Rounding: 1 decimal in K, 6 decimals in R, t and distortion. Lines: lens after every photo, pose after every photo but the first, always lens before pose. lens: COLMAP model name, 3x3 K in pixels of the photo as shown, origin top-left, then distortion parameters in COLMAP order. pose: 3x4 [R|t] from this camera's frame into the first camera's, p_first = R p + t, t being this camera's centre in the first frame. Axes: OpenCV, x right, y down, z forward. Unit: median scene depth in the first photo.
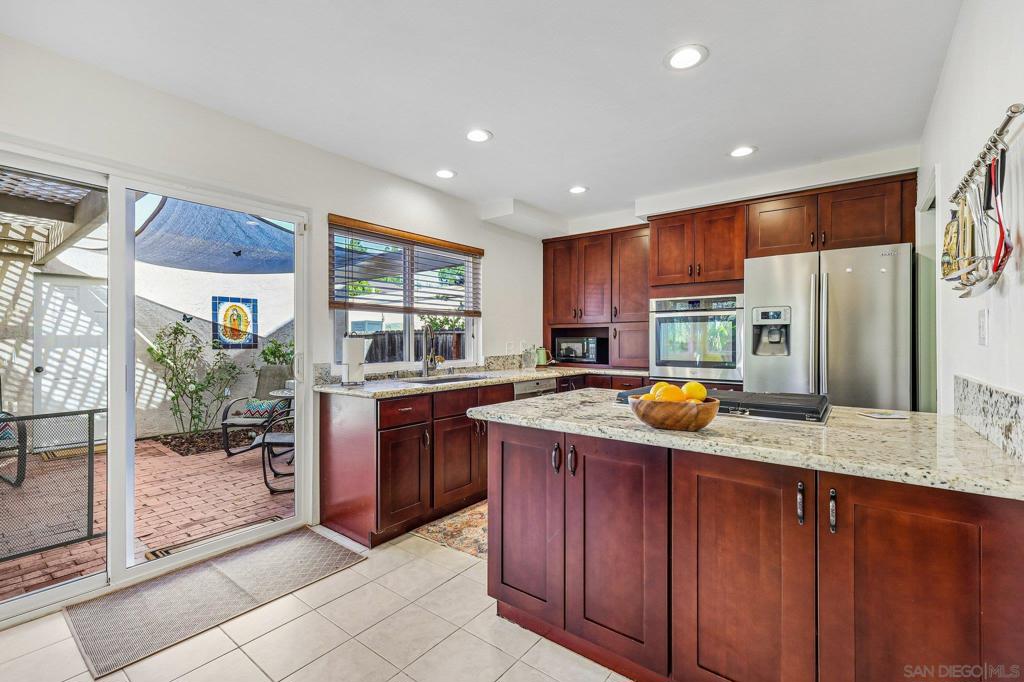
lens RADIAL K [[444.9, 0, 513.2], [0, 444.9, 341.5], [0, 0, 1]] dist [0.001750, -0.001149]
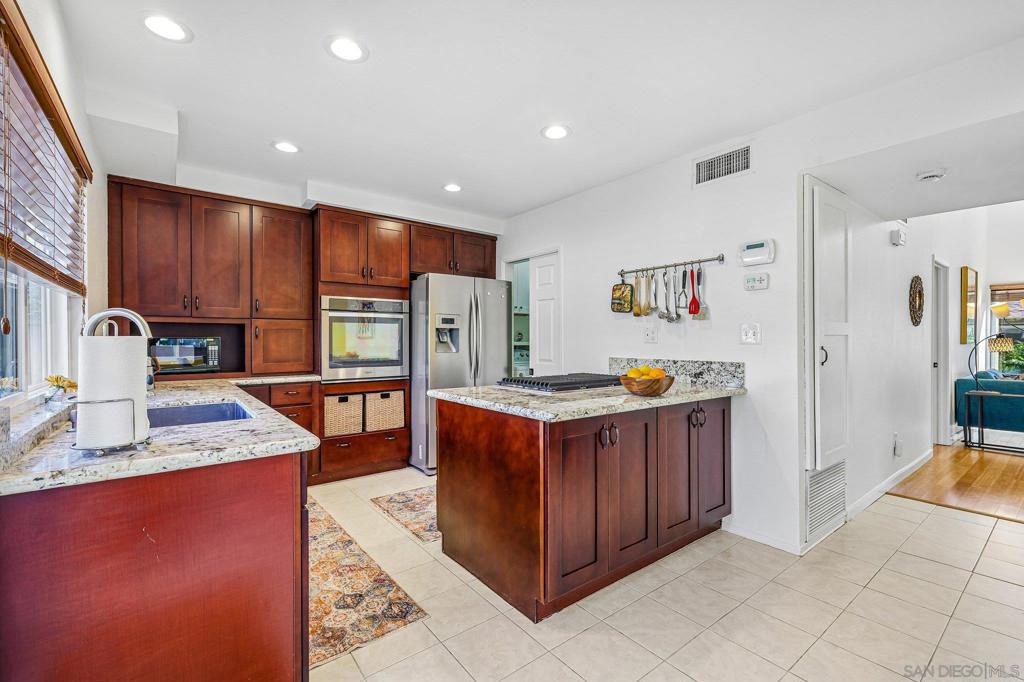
lens RADIAL K [[444.9, 0, 513.8], [0, 444.9, 343.7], [0, 0, 1]] dist [0.001750, -0.001149]
pose [[0.247542, -0.007119, 0.968851, -0.505949], [0.004190, 0.999972, 0.006278, -0.000669], [-0.968868, 0.002505, 0.247565, 0.414840]]
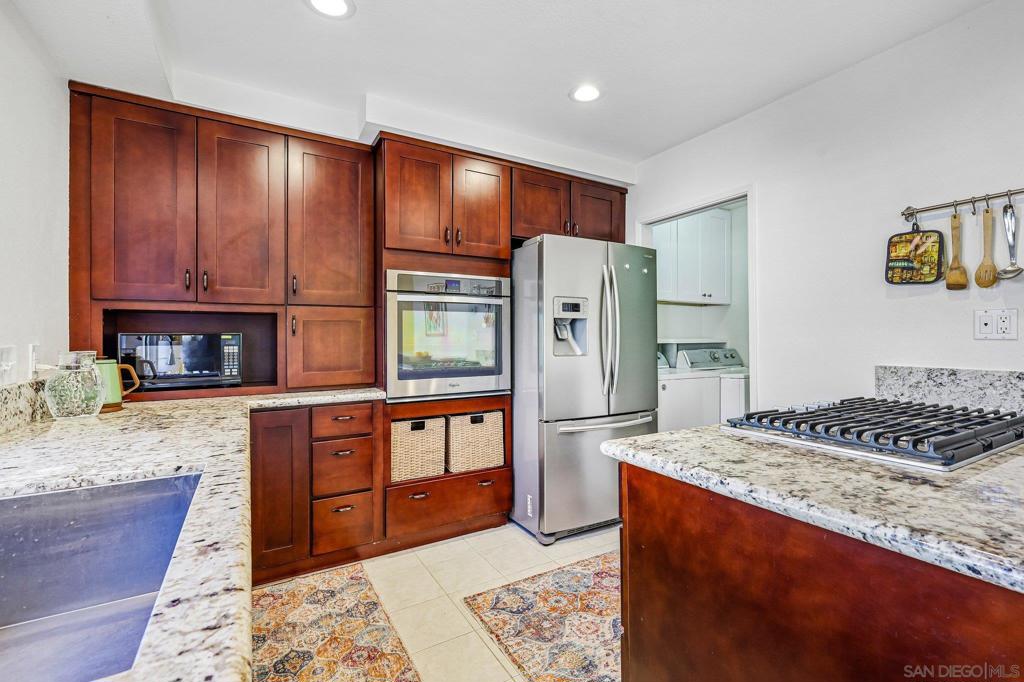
lens RADIAL K [[444.9, 0, 514.7], [0, 444.9, 336.6], [0, 0, 1]] dist [0.001750, -0.001149]
pose [[0.370292, 0.001299, 0.928914, -0.197378], [0.007668, 0.999961, -0.004455, -0.000480], [-0.928884, 0.008772, 0.370268, 0.652490]]
